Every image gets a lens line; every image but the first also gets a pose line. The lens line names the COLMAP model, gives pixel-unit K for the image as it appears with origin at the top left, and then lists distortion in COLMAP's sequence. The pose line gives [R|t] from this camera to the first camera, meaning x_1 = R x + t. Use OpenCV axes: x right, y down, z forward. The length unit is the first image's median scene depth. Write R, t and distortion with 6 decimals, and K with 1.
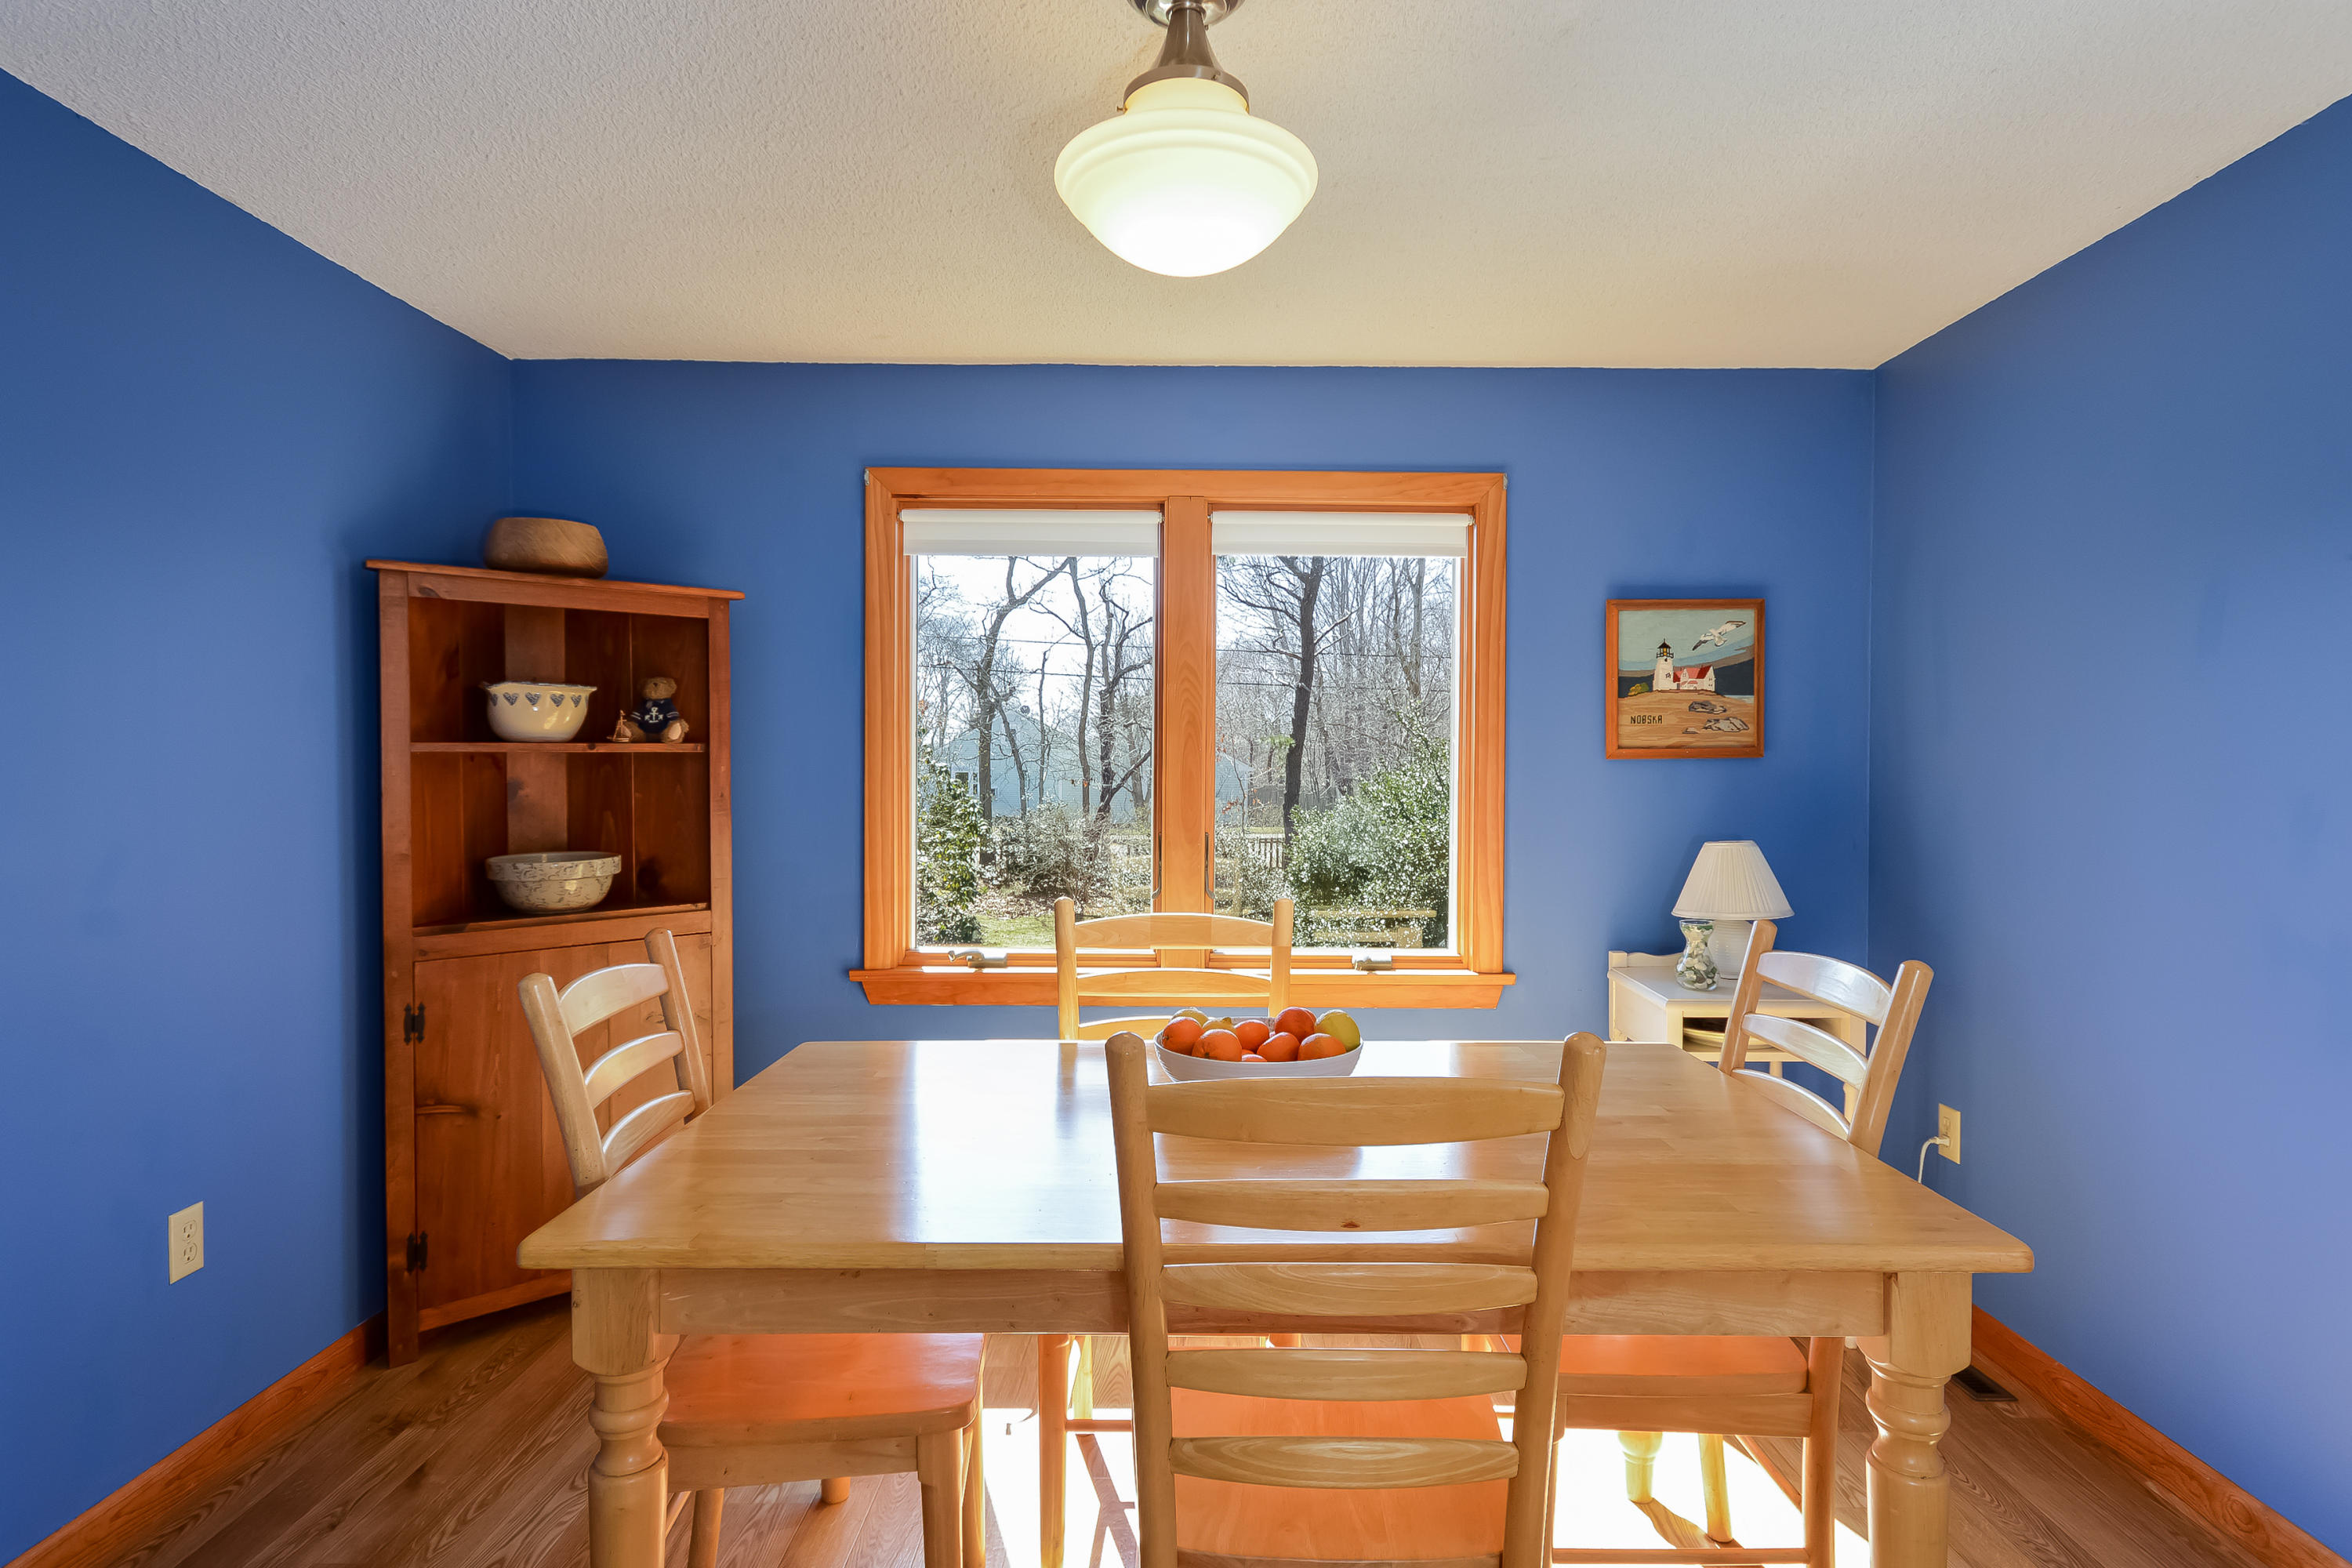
lens RADIAL K [[1194.8, 0, 1180.0], [0, 1194.8, 793.6], [0, 0, 1]] dist [-0.004171, 0.000219]
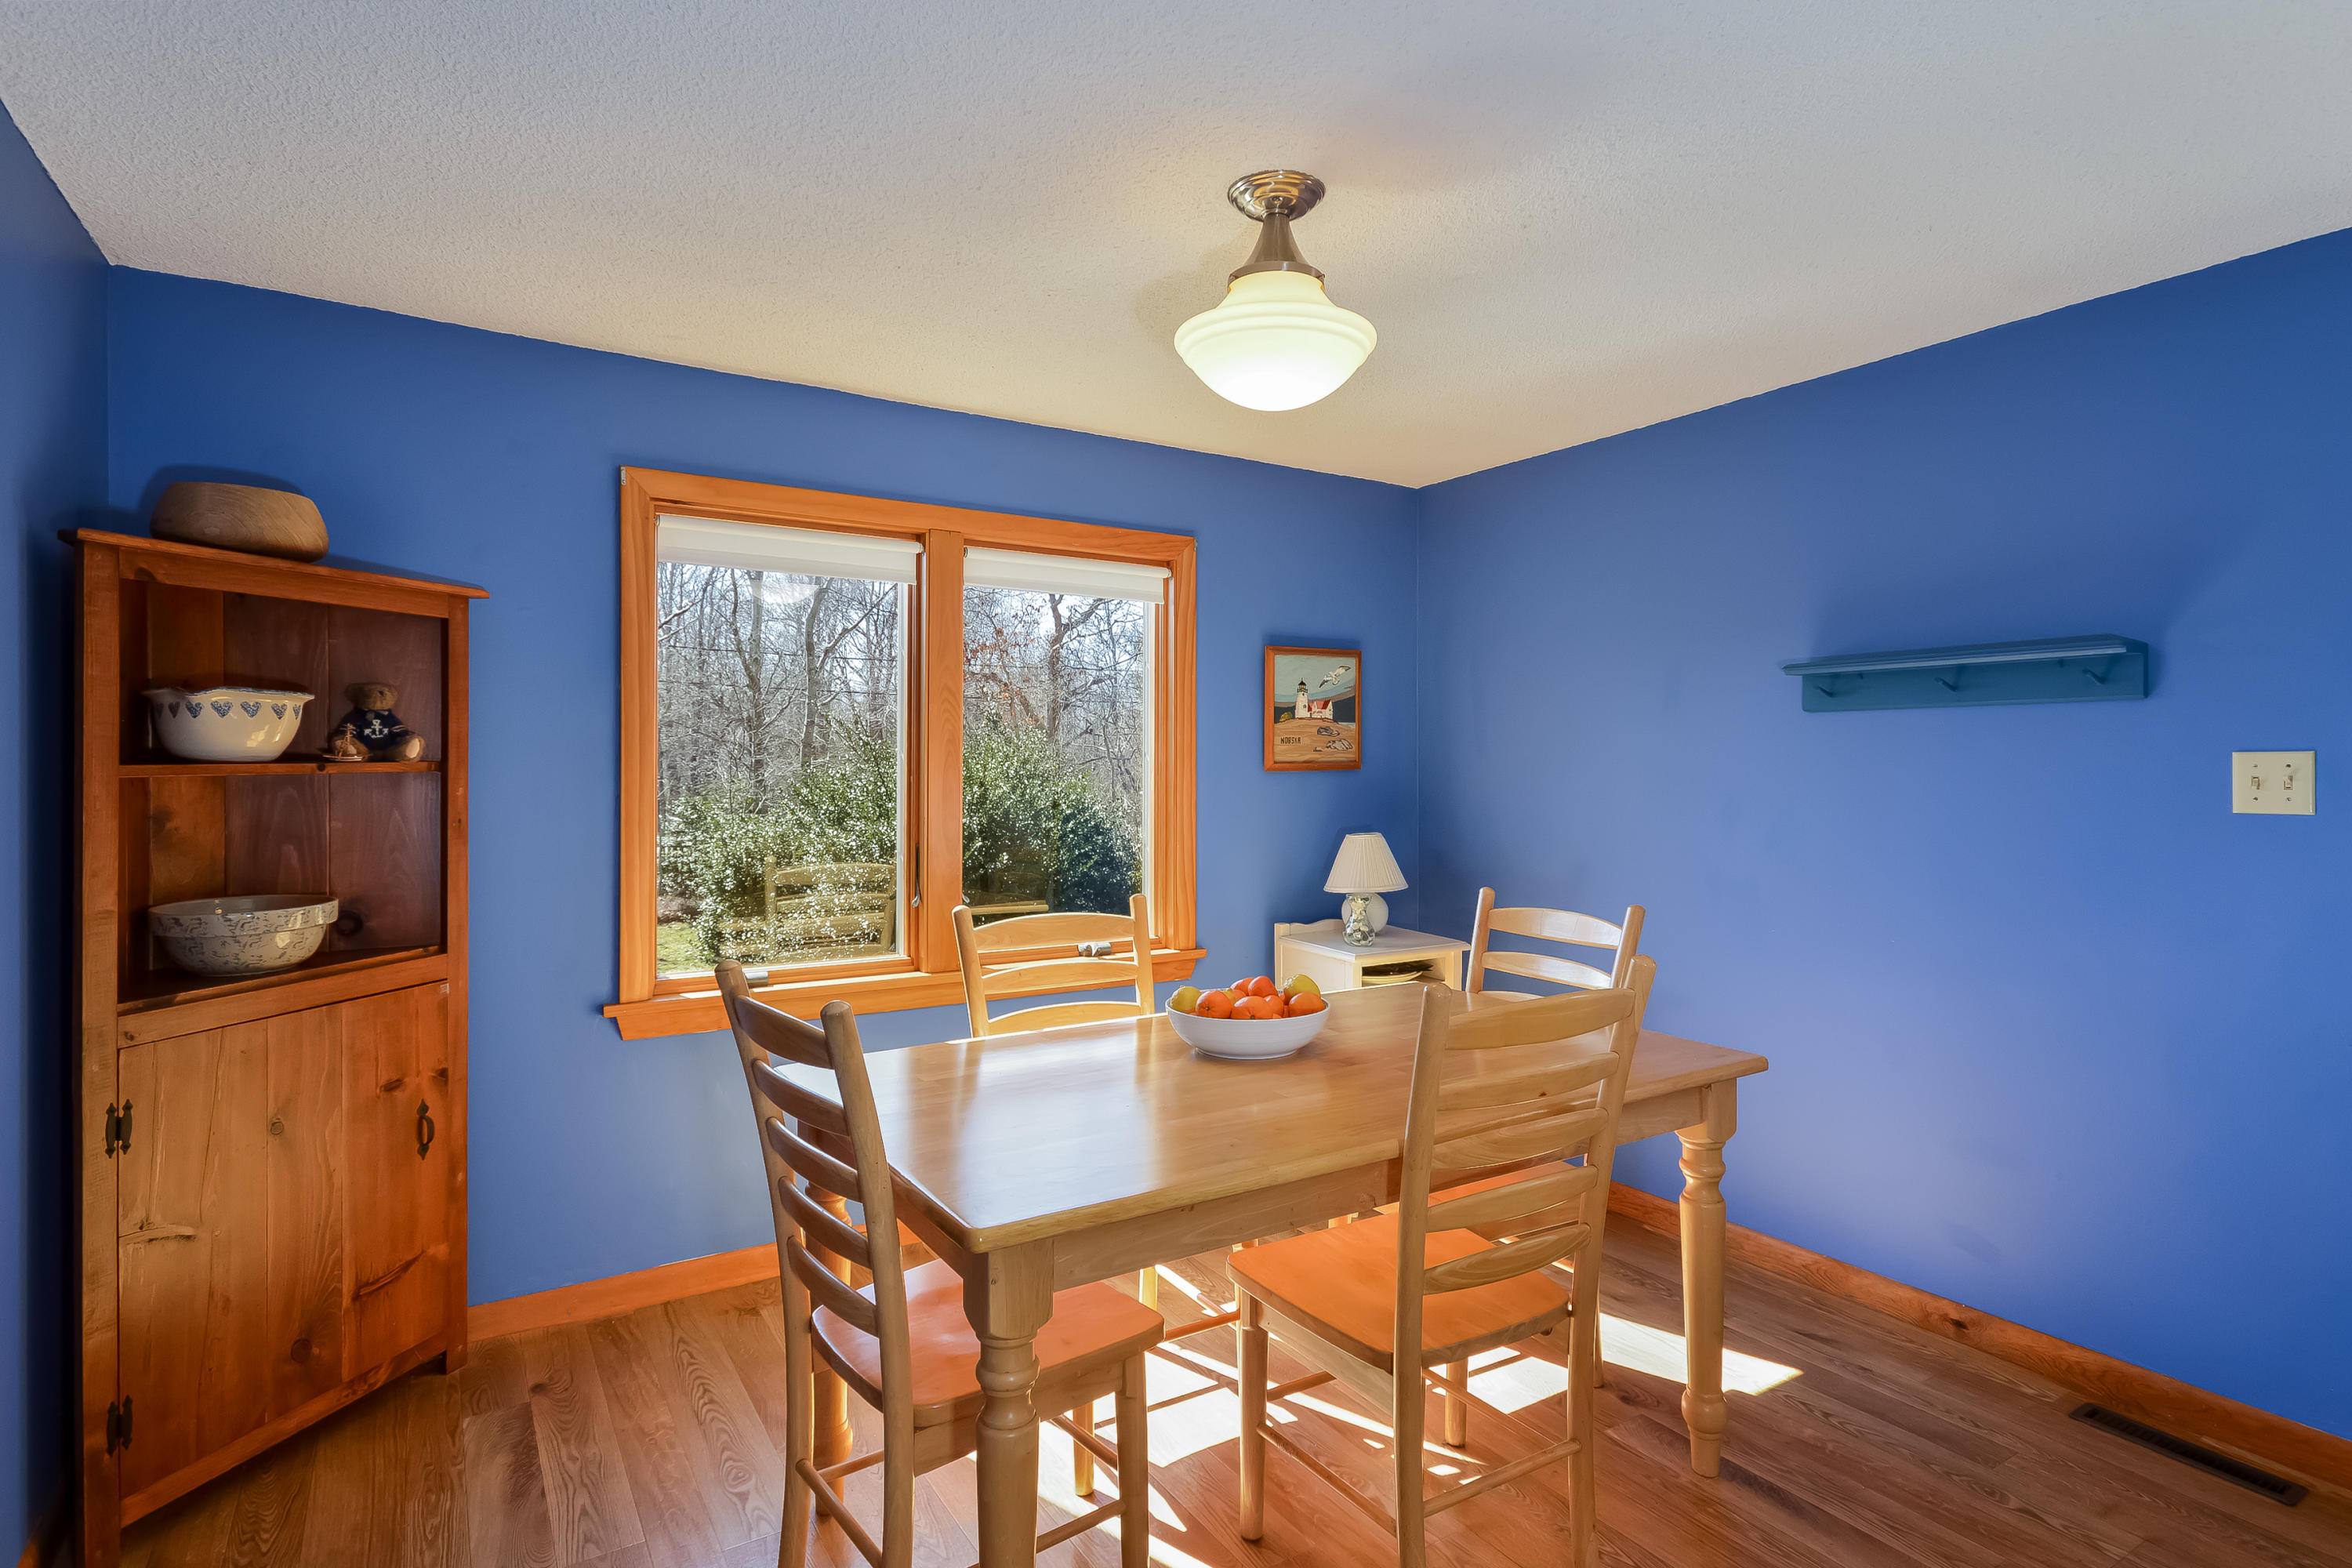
lens RADIAL K [[1198.9, 0, 1176.0], [0, 1198.9, 784.0], [0, 0, 1]] dist [-0.001092, 0.000037]
pose [[0.846172, -0.013158, 0.532747, -0.413288], [0.016417, 0.999864, -0.001379, -0.016097], [-0.532656, 0.009913, 0.846274, -0.022168]]
